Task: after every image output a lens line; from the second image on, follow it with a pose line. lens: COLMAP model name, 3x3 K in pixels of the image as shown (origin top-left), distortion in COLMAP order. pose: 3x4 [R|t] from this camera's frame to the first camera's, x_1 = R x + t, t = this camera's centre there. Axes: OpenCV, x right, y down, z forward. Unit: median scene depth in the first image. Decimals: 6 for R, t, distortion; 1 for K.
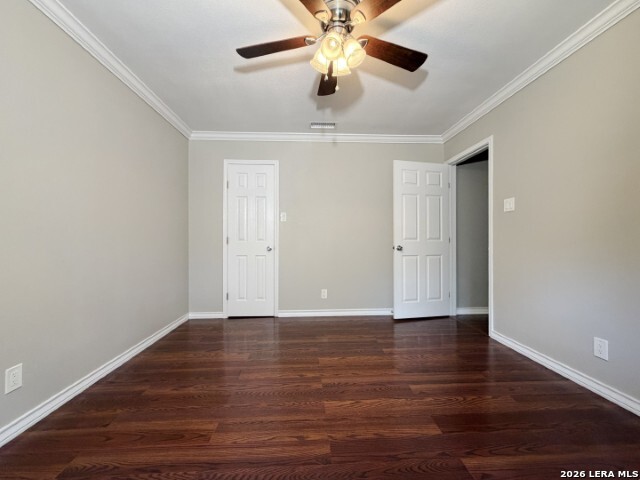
lens RADIAL K [[256.2, 0, 320.0], [0, 256.2, 240.0], [0, 0, 1]] dist [0.000722, -0.000077]
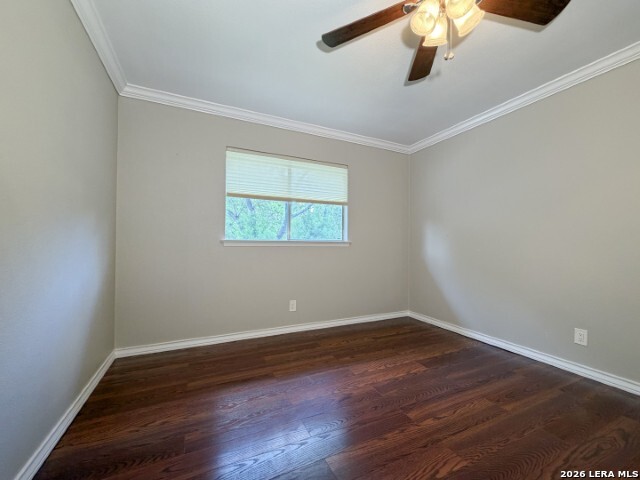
lens RADIAL K [[256.2, 0, 320.0], [0, 256.2, 240.0], [0, 0, 1]] dist [0.000722, -0.000077]
pose [[-0.920889, -0.005379, -0.389789, 0.838910], [0.003405, 0.999756, -0.021842, -0.008561], [0.389811, -0.021441, -0.920645, 1.815645]]
